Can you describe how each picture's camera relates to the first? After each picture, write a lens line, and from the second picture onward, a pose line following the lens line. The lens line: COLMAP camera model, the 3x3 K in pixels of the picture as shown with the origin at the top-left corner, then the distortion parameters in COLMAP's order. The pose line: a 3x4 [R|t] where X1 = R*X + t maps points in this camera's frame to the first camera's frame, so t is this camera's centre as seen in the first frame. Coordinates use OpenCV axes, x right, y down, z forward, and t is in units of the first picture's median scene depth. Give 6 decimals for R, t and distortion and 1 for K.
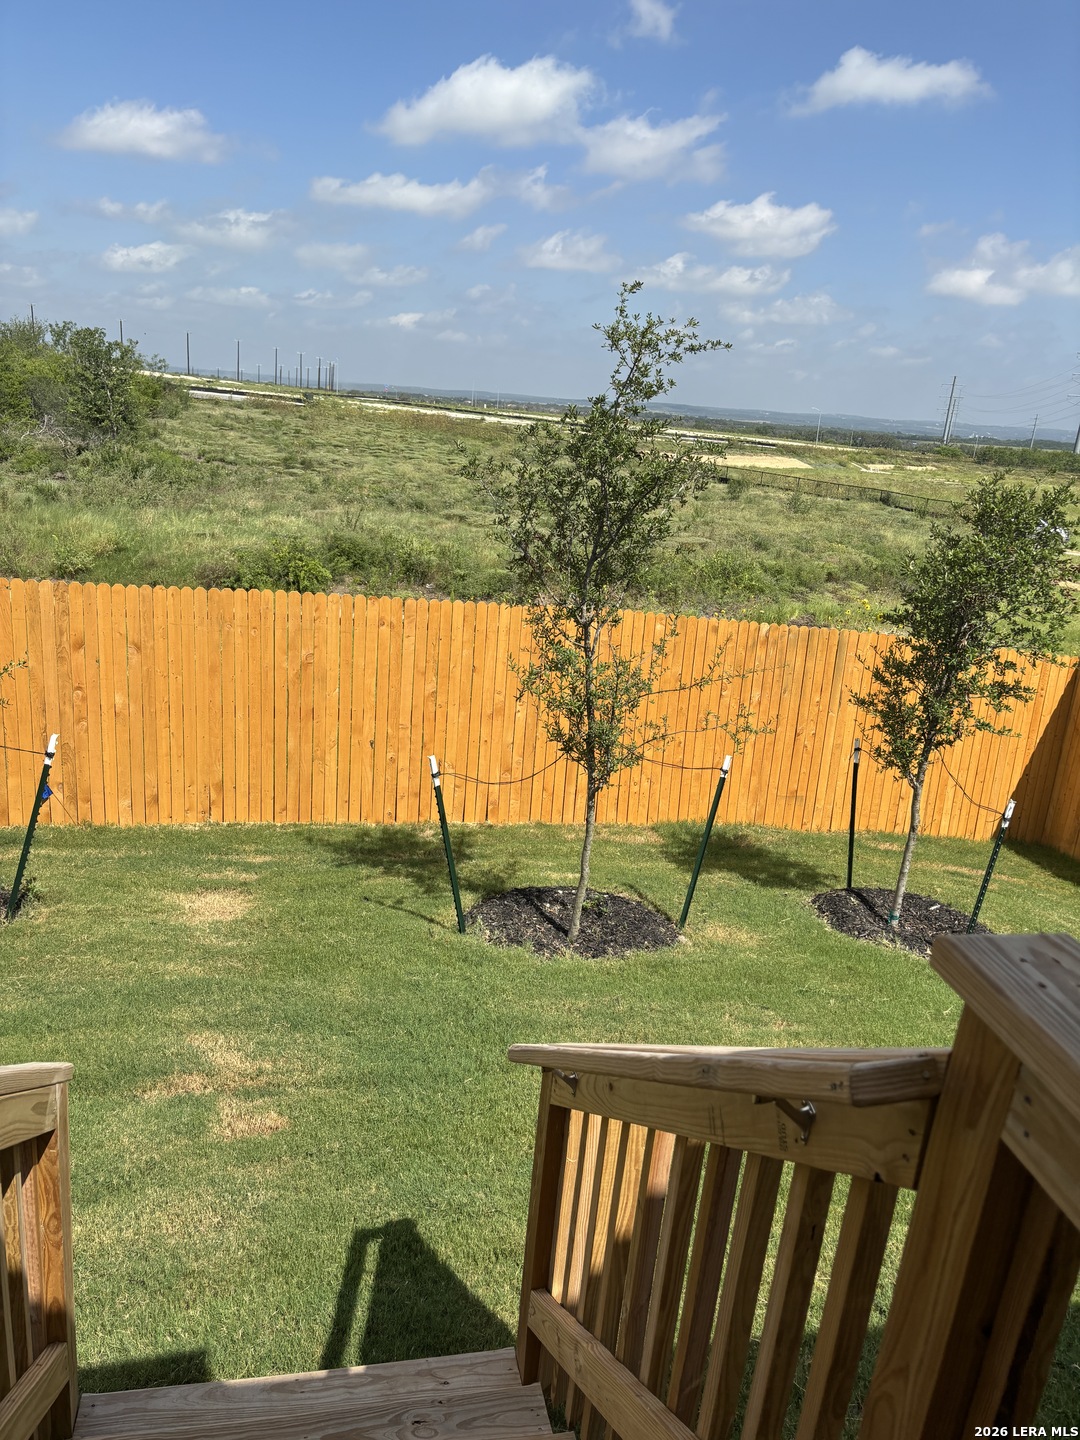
lens RADIAL K [[1085.5, 0, 540.0], [0, 1085.5, 720.0], [0, 0, 1]] dist [0.010326, 0.006157]
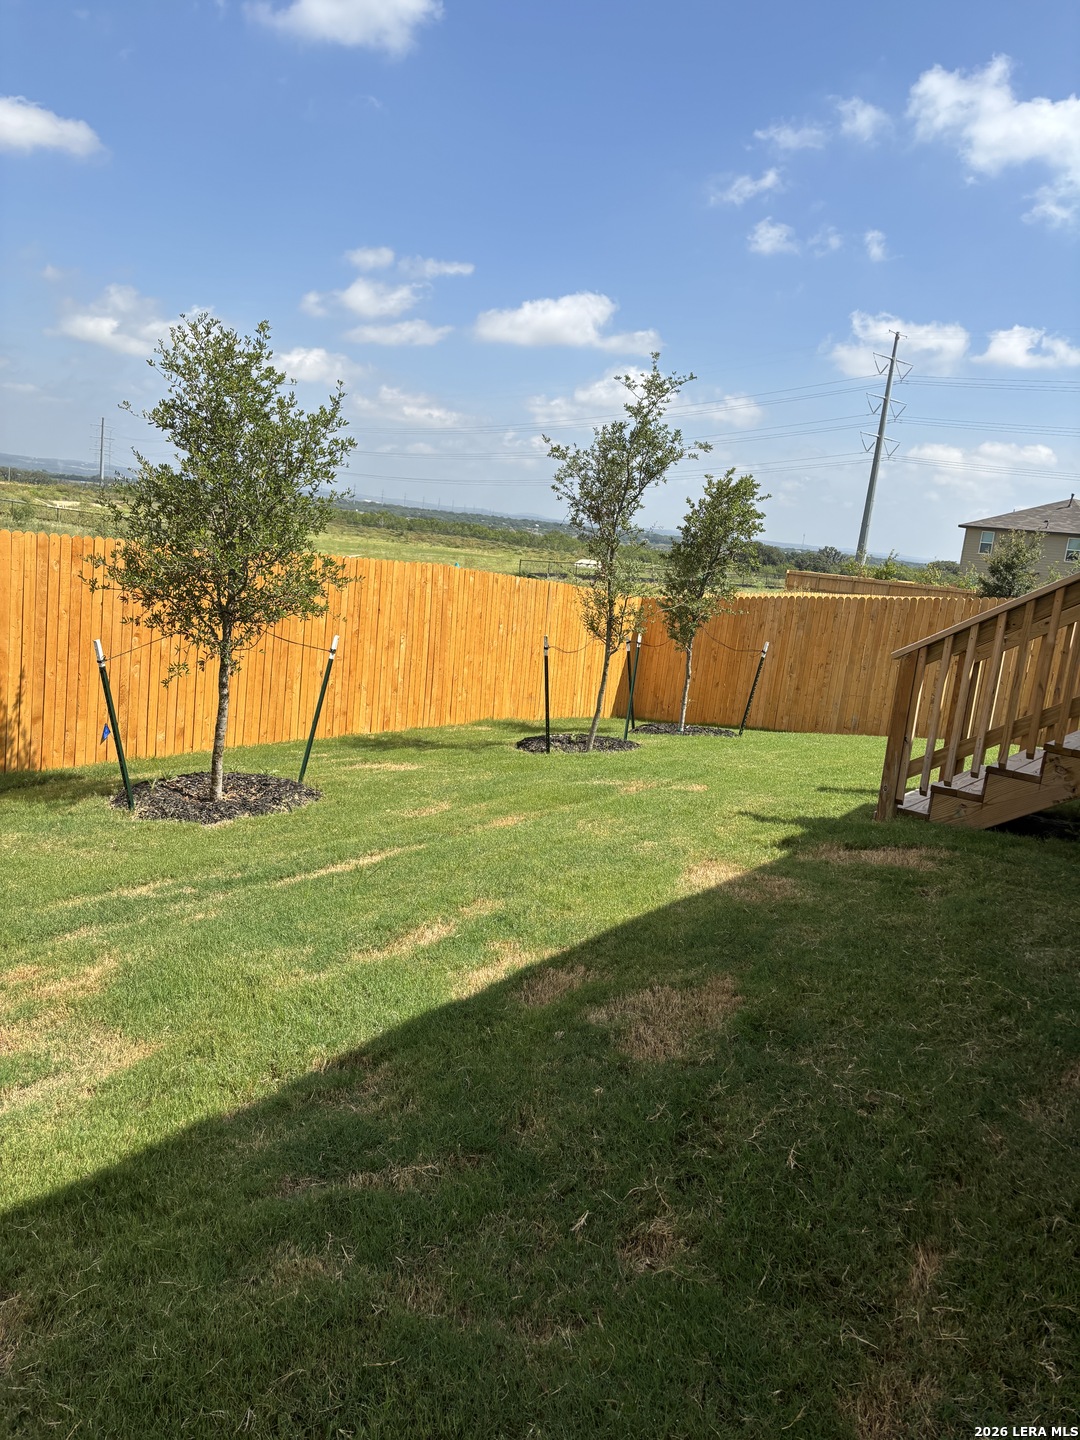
lens RADIAL K [[1085.5, 0, 540.0], [0, 1085.5, 720.0], [0, 0, 1]] dist [0.010326, 0.006157]
pose [[0.727366, -0.105840, 0.678039, -0.747108], [0.131970, 0.991167, 0.013149, 0.083274], [-0.673441, 0.079917, 0.734908, -0.073485]]
